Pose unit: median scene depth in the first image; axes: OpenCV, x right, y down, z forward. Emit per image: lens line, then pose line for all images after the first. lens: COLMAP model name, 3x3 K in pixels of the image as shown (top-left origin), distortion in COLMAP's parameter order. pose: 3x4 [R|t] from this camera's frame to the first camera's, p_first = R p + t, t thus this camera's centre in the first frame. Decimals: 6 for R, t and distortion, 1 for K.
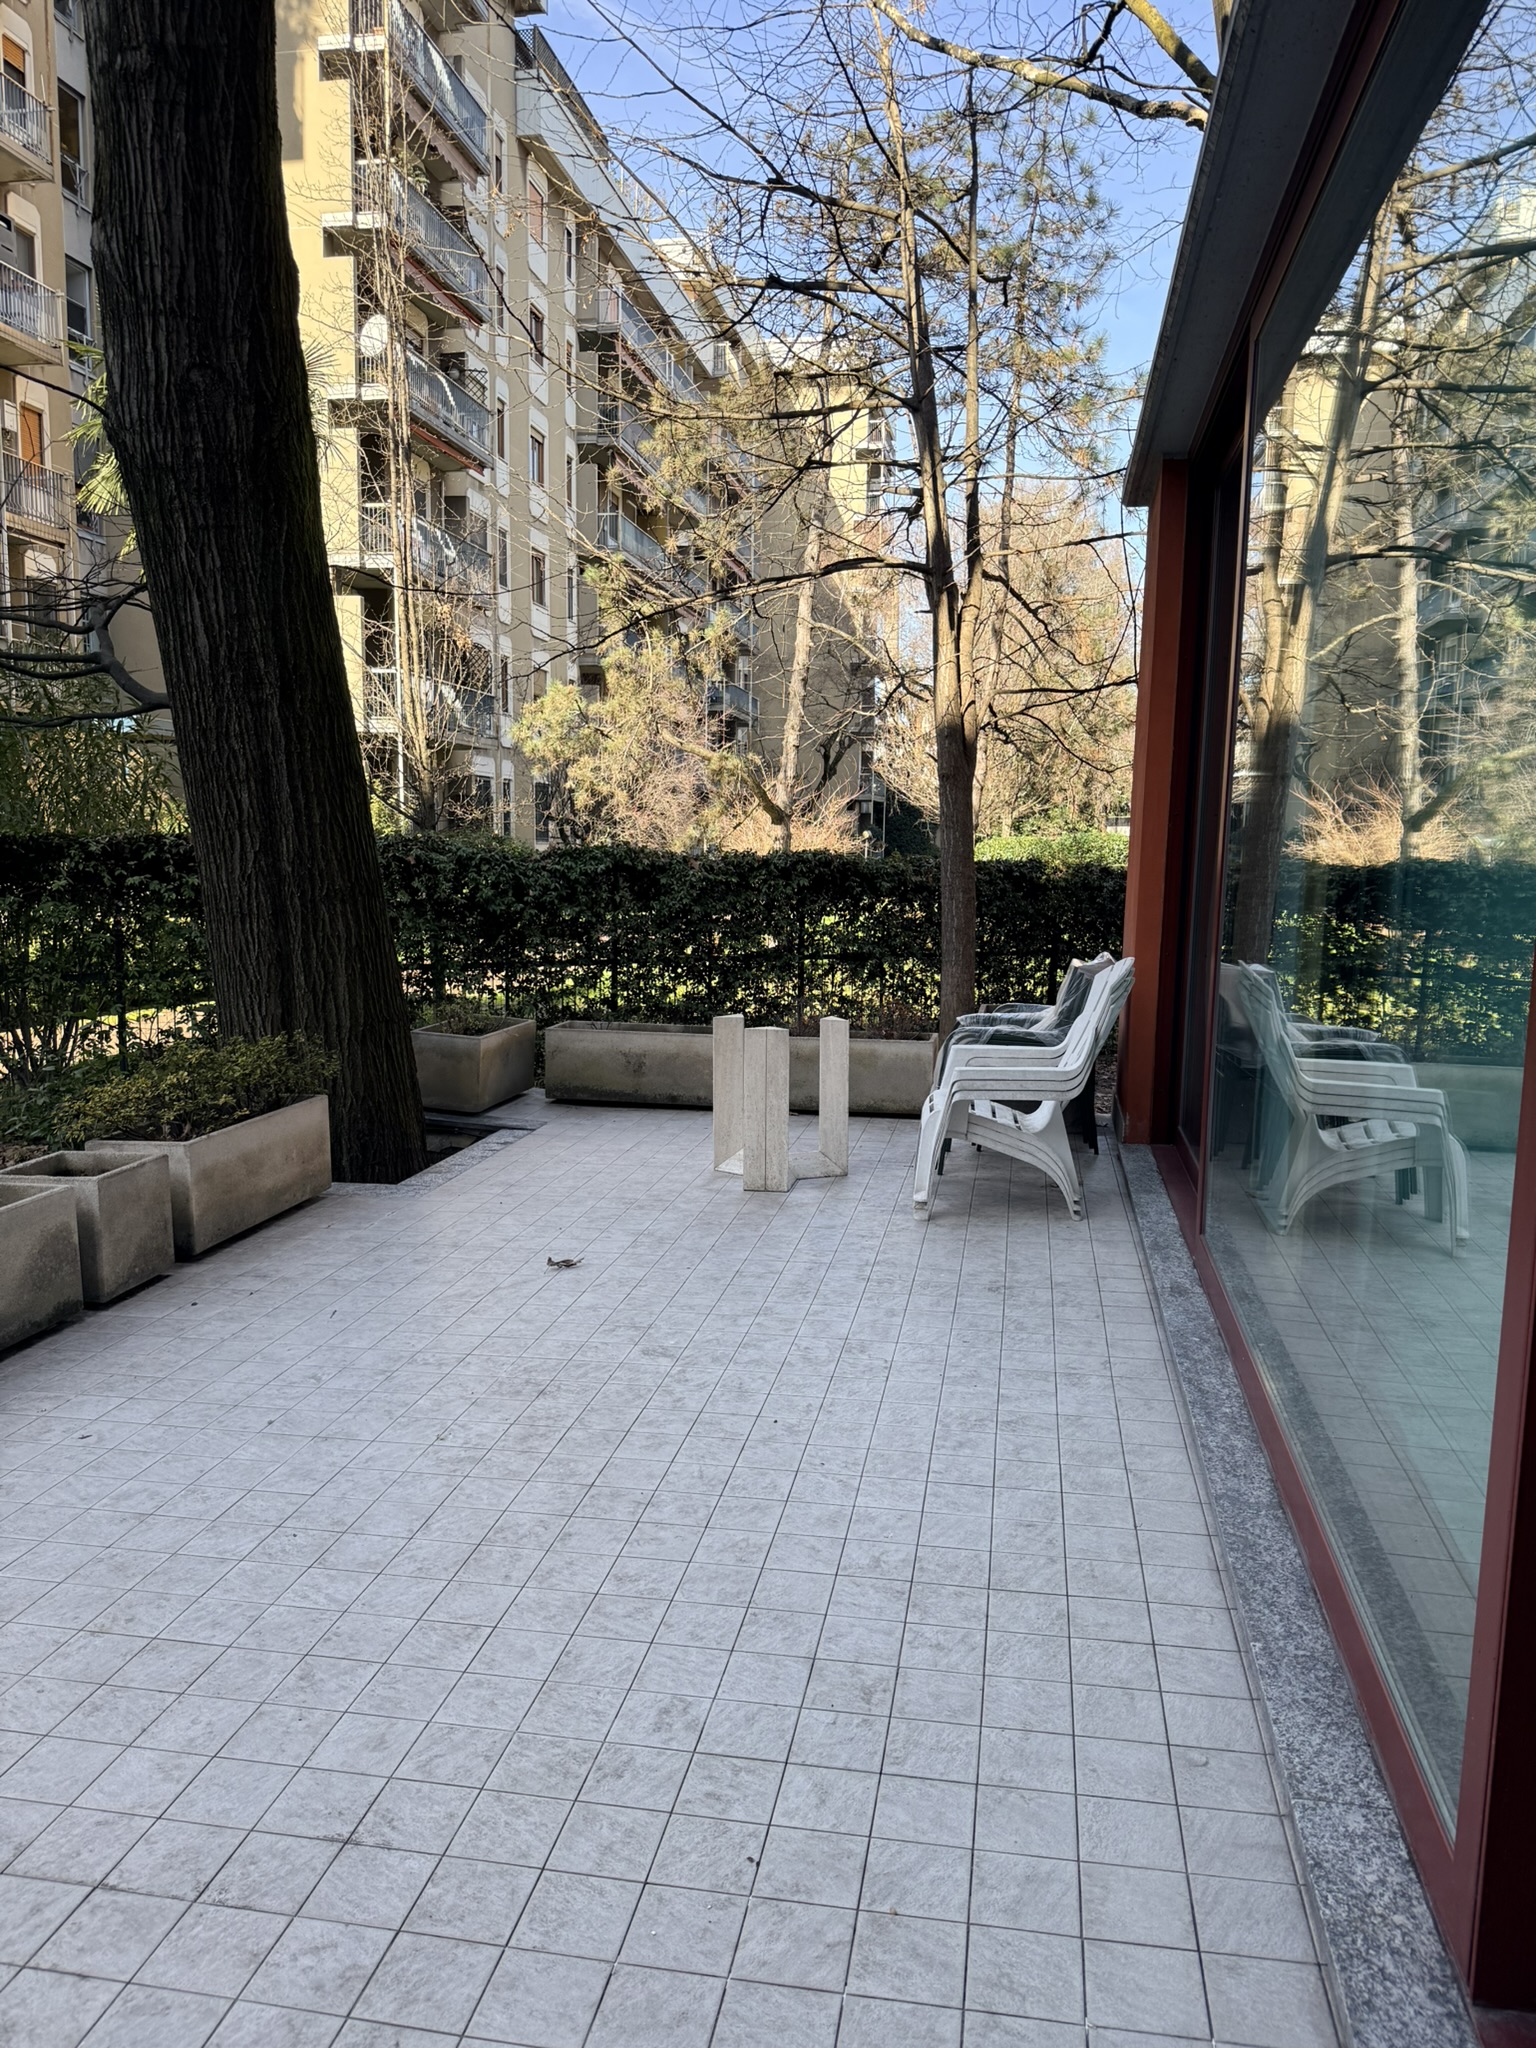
lens RADIAL K [[1434.3, 0, 774.8], [0, 1434.3, 1027.0], [0, 0, 1]] dist [-0.002969, -0.002822]
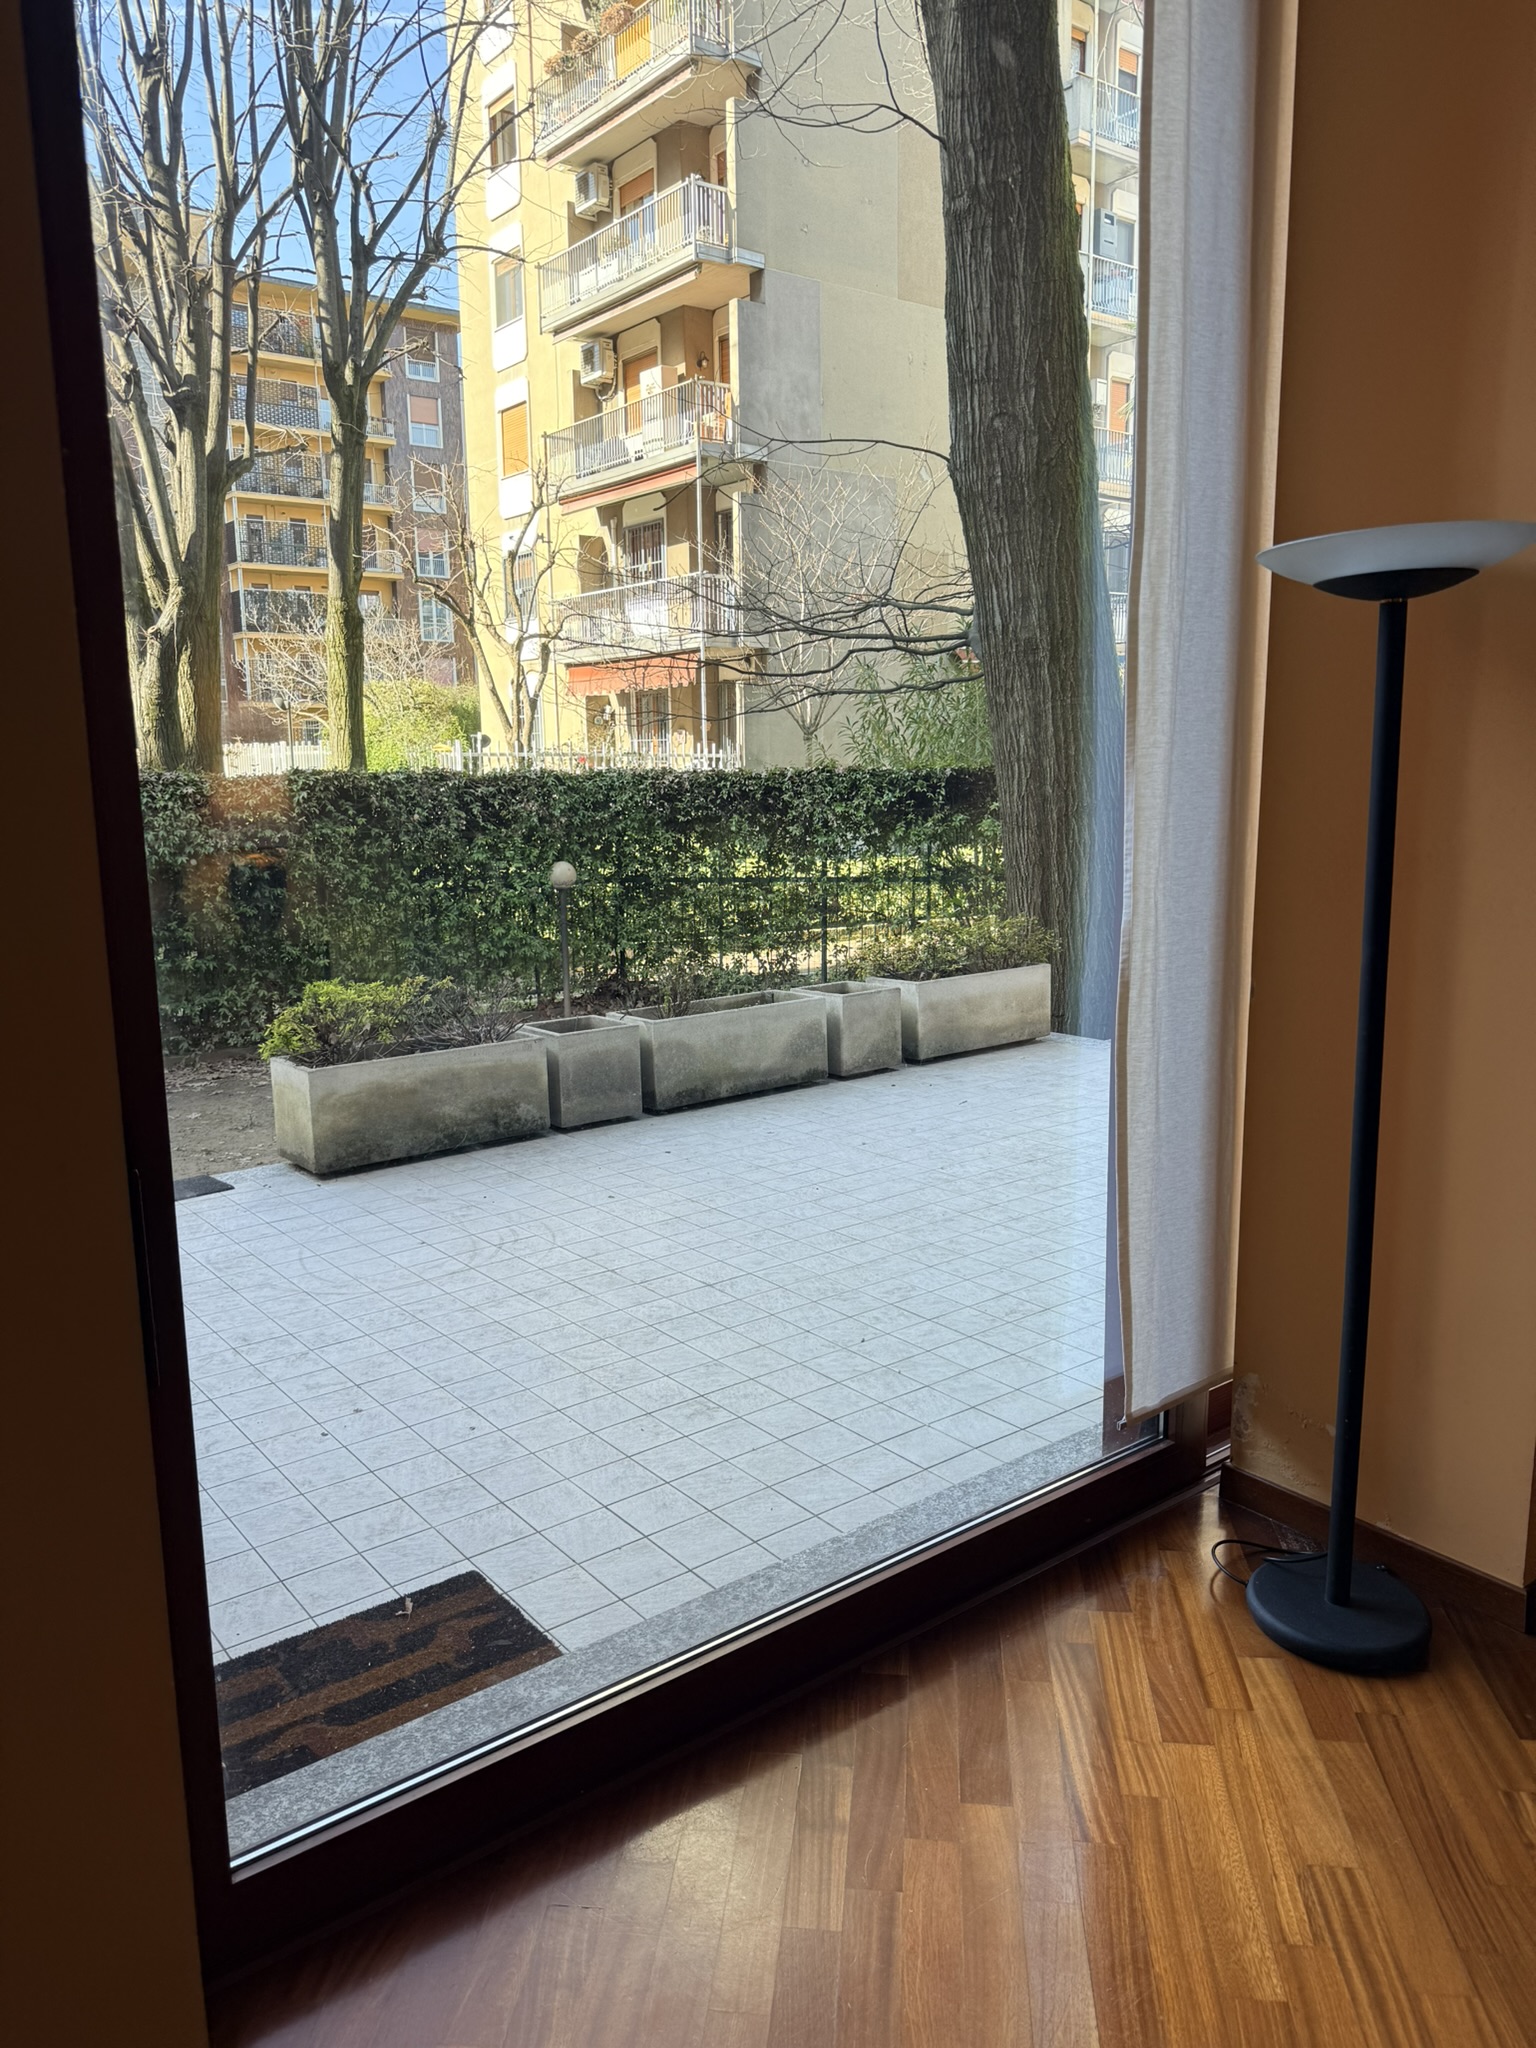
lens RADIAL K [[1434.3, 0, 765.3], [0, 1434.3, 1022.1], [0, 0, 1]] dist [-0.002969, -0.002822]
pose [[0.737653, 0.098948, -0.667890, 0.494308], [-0.067598, 0.995056, 0.072760, 0.029363], [0.671787, -0.008524, 0.740695, -0.191807]]
